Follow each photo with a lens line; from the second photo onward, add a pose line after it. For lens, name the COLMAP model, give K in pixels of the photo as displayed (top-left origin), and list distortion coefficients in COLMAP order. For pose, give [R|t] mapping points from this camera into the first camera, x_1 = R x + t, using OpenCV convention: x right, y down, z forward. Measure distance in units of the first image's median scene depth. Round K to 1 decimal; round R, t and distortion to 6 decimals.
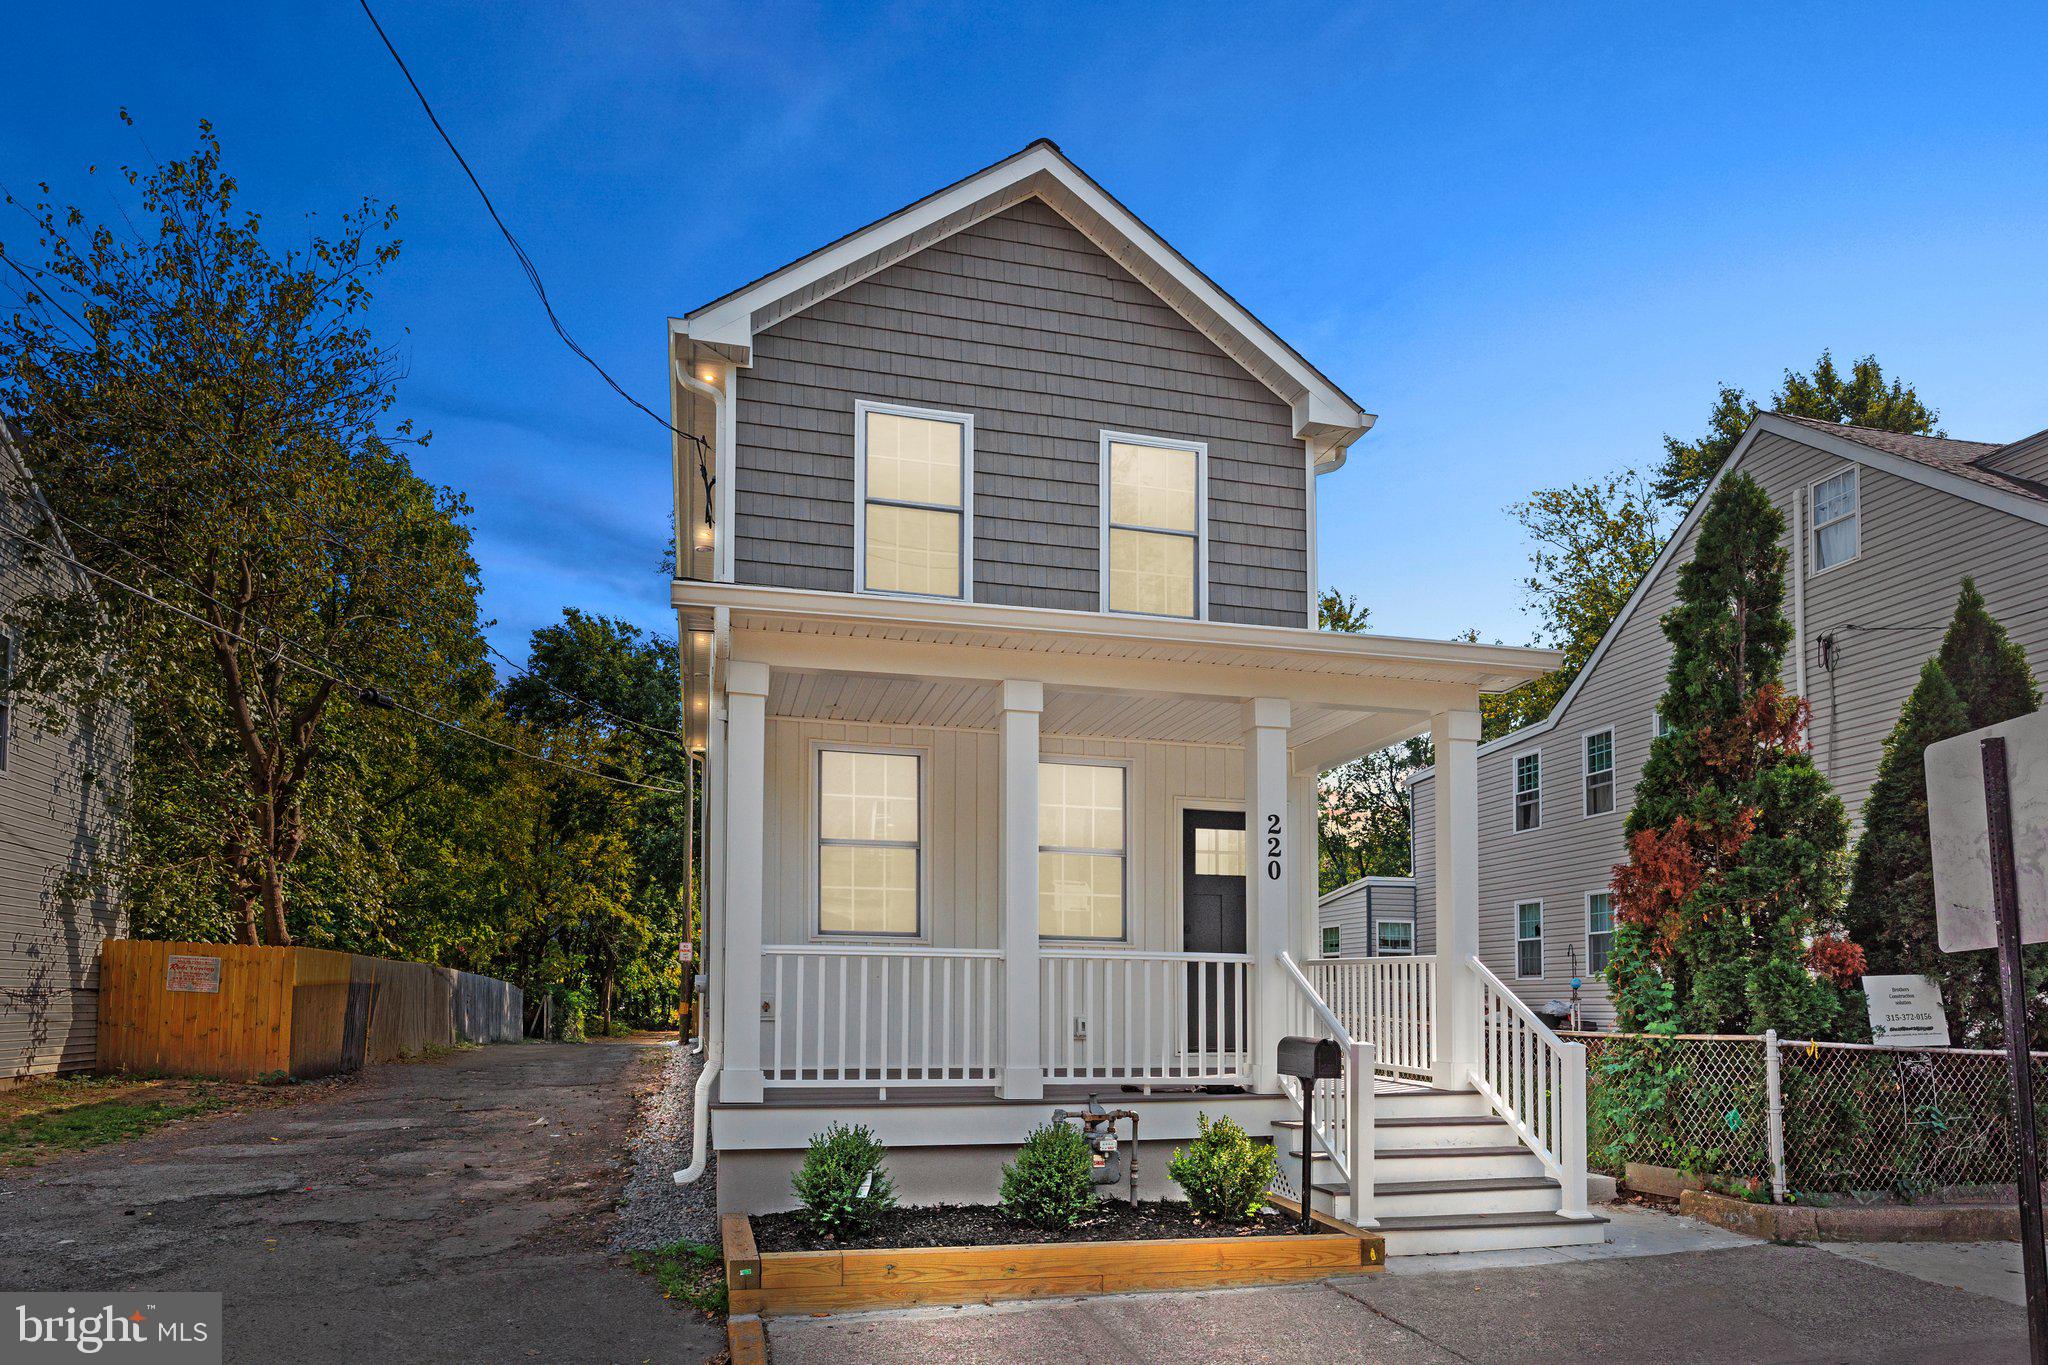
lens RADIAL K [[1288.6, 0, 1024.5], [0, 1288.6, 679.8], [0, 0, 1]] dist [-0.004654, 0.006060]
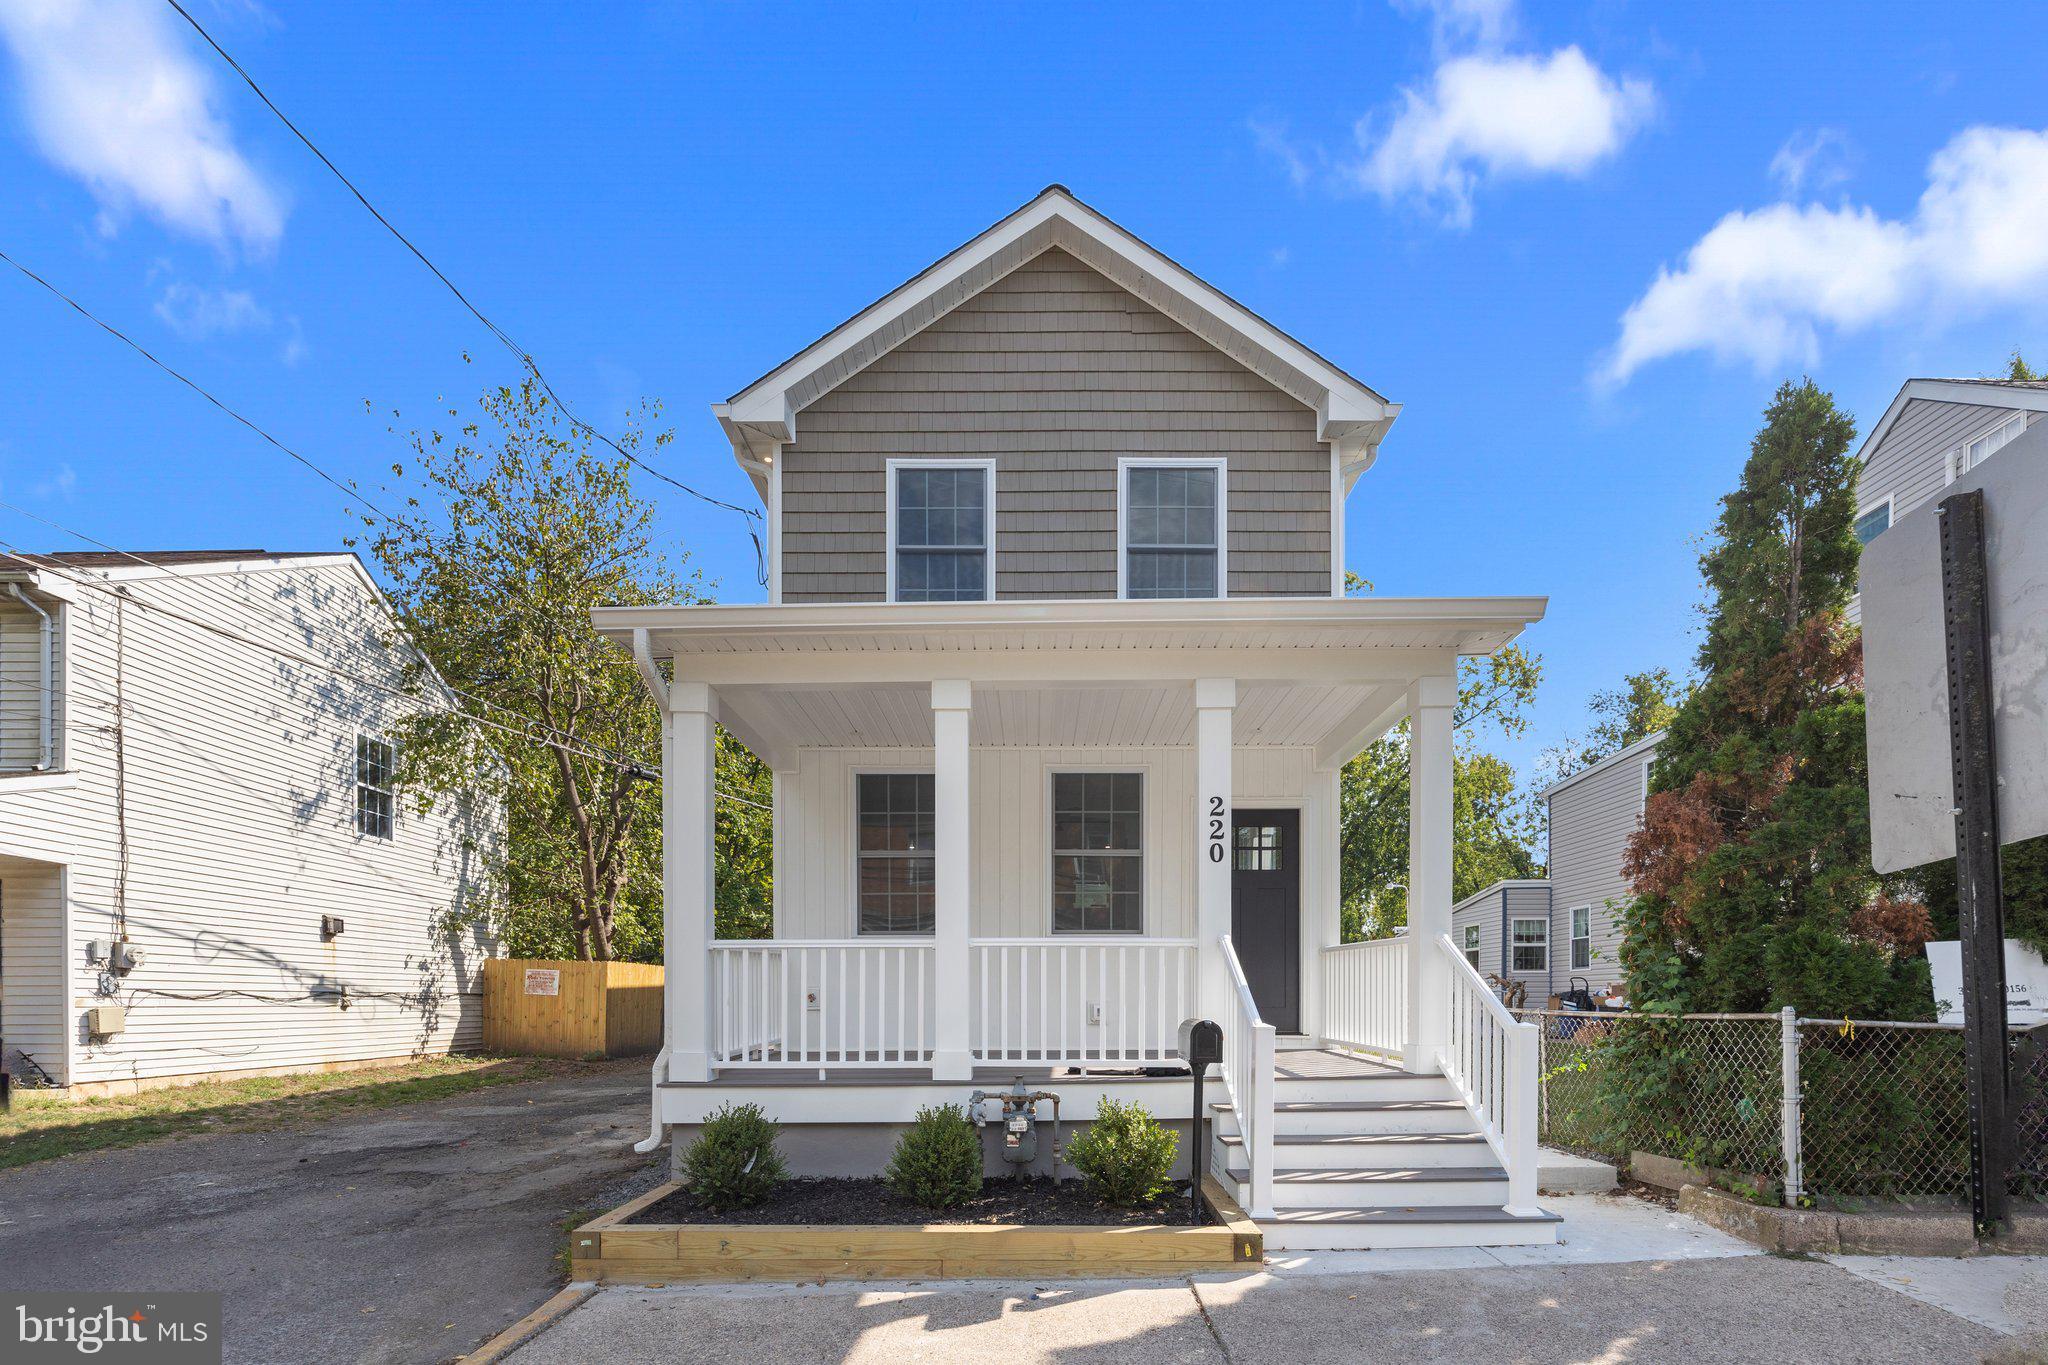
lens RADIAL K [[980.4, 0, 1032.5], [0, 980.4, 849.4], [0, 0, 1]] dist [-0.007556, 0.003303]
pose [[0.967158, -0.050896, -0.249027, 0.226686], [0.073813, 0.993765, 0.083565, 0.067932], [0.243221, -0.099202, 0.964885, 0.232189]]
